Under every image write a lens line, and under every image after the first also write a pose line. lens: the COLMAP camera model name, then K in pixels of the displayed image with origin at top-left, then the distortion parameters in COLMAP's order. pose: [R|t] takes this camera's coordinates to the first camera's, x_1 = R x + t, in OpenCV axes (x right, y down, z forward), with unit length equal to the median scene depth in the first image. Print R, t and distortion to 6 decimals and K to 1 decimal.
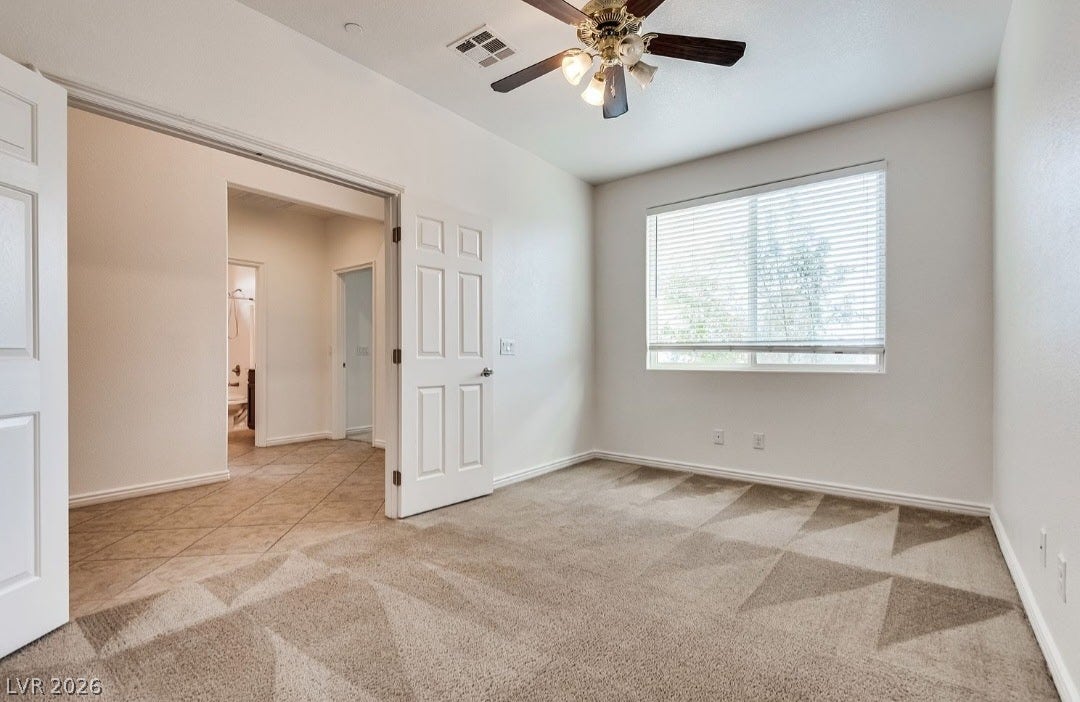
lens RADIAL K [[493.5, 0, 540.0], [0, 493.5, 351.0], [0, 0, 1]] dist [0.013534, -0.000225]
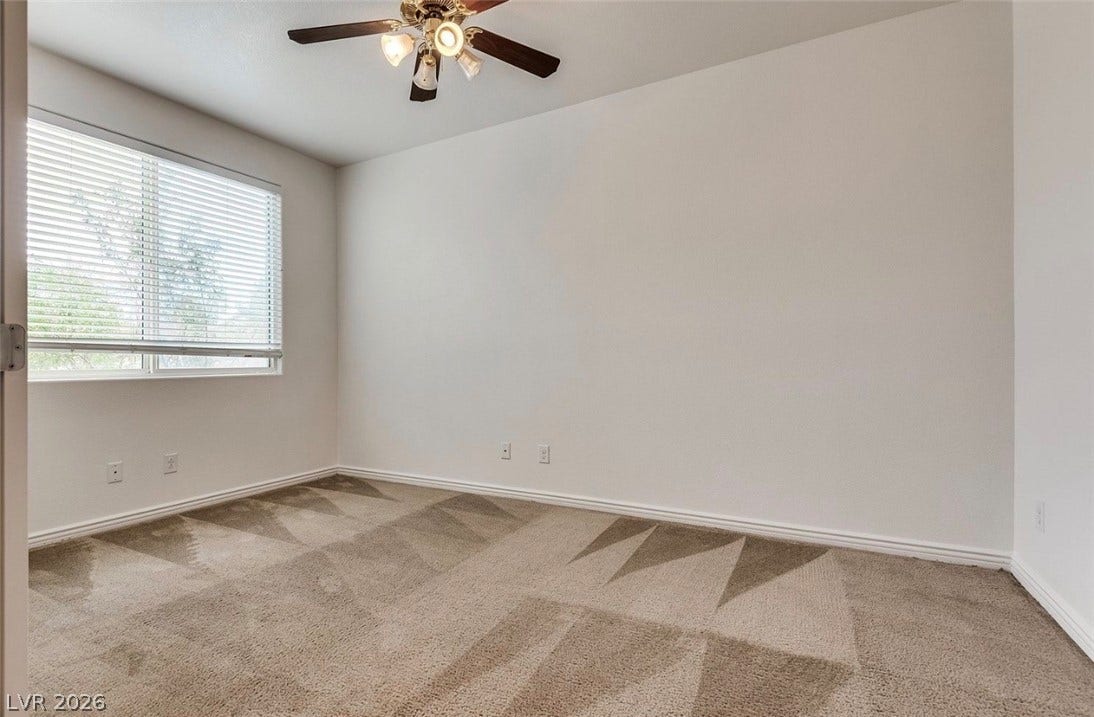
lens RADIAL K [[505.7, 0, 547.0], [0, 505.7, 358.5], [0, 0, 1]] dist [0.000091, 0.000033]
pose [[-0.178442, 0.001641, 0.983949, -0.544935], [-0.015389, 0.999872, -0.004459, 0.003594], [-0.983830, -0.015938, -0.178394, 0.598303]]
